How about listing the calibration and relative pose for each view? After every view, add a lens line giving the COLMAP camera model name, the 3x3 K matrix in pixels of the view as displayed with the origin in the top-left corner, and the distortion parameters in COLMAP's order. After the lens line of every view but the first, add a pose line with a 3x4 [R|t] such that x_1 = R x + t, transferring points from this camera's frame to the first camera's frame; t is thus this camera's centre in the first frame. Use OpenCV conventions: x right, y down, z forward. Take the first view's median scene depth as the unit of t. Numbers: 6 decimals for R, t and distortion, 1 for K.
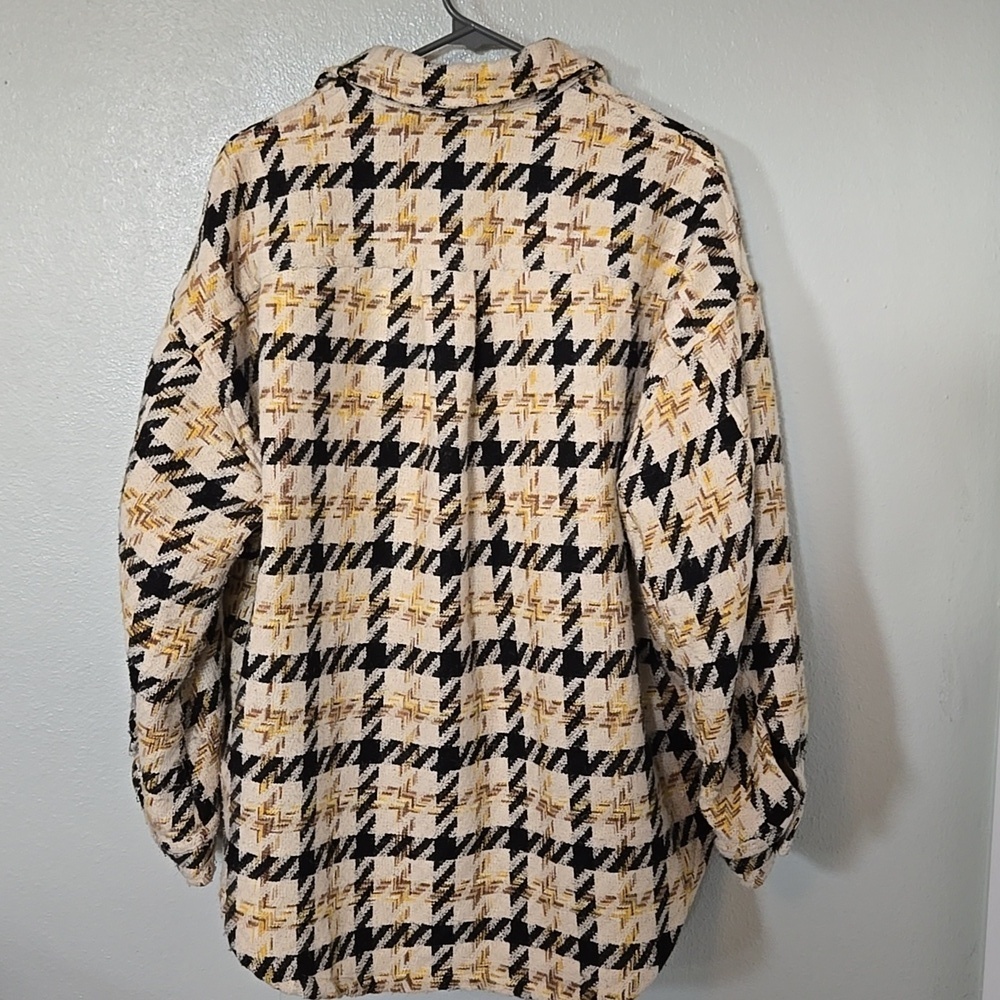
lens RADIAL K [[1508.7, 0, 498.8], [0, 1508.7, 510.8], [0, 0, 1]] dist [0.058153, 0.000000]
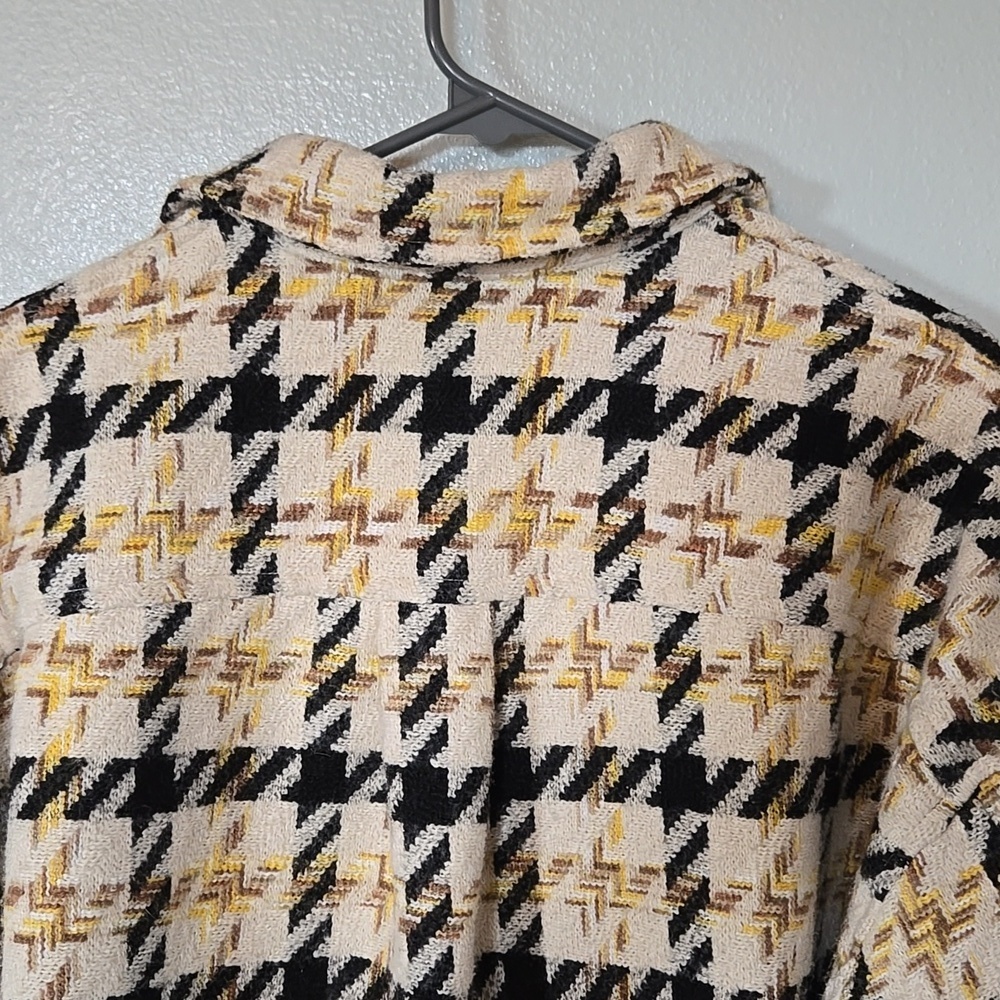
lens RADIAL K [[1508.7, 0, 501.3], [0, 1508.7, 495.6], [0, 0, 1]] dist [0.058153, 0.000000]
pose [[0.999981, 0.005340, -0.003057, -0.011877], [-0.005598, 0.995789, -0.091508, -0.150357], [0.002556, 0.091523, 0.995800, 0.535139]]
